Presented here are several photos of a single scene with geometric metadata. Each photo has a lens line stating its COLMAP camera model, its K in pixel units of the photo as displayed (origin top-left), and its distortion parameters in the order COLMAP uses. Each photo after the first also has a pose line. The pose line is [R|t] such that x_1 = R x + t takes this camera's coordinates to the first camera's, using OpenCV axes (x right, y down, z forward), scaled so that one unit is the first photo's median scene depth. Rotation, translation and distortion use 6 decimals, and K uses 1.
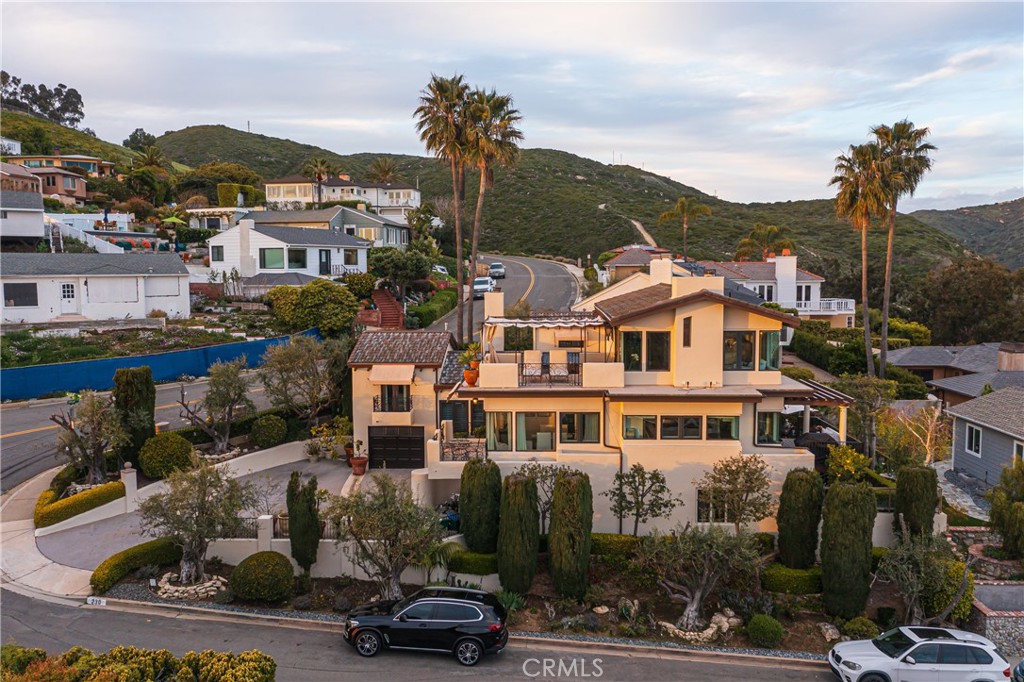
lens RADIAL K [[817.0, 0, 512.0], [0, 817.0, 341.0], [0, 0, 1]] dist [-0.000482, 0.011114]
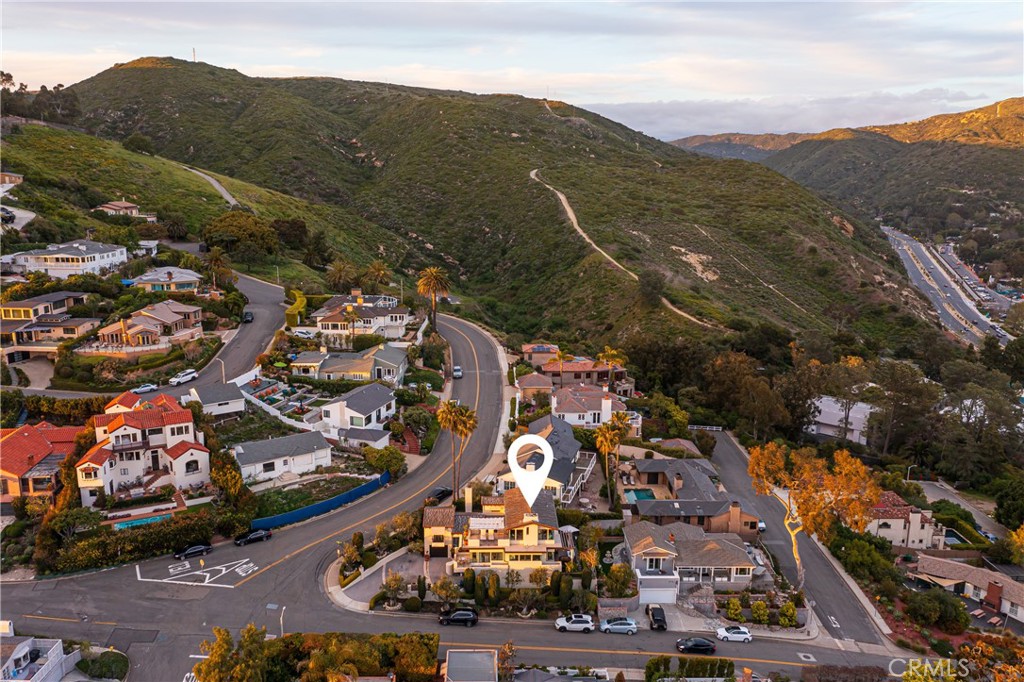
lens RADIAL K [[817.0, 0, 512.0], [0, 817.0, 341.0], [0, 0, 1]] dist [-0.000482, 0.011114]
pose [[0.997026, -0.001793, 0.077048, -0.122842], [-0.008913, 0.990338, 0.138386, -1.309975], [-0.076551, -0.138661, 0.987377, -2.361710]]
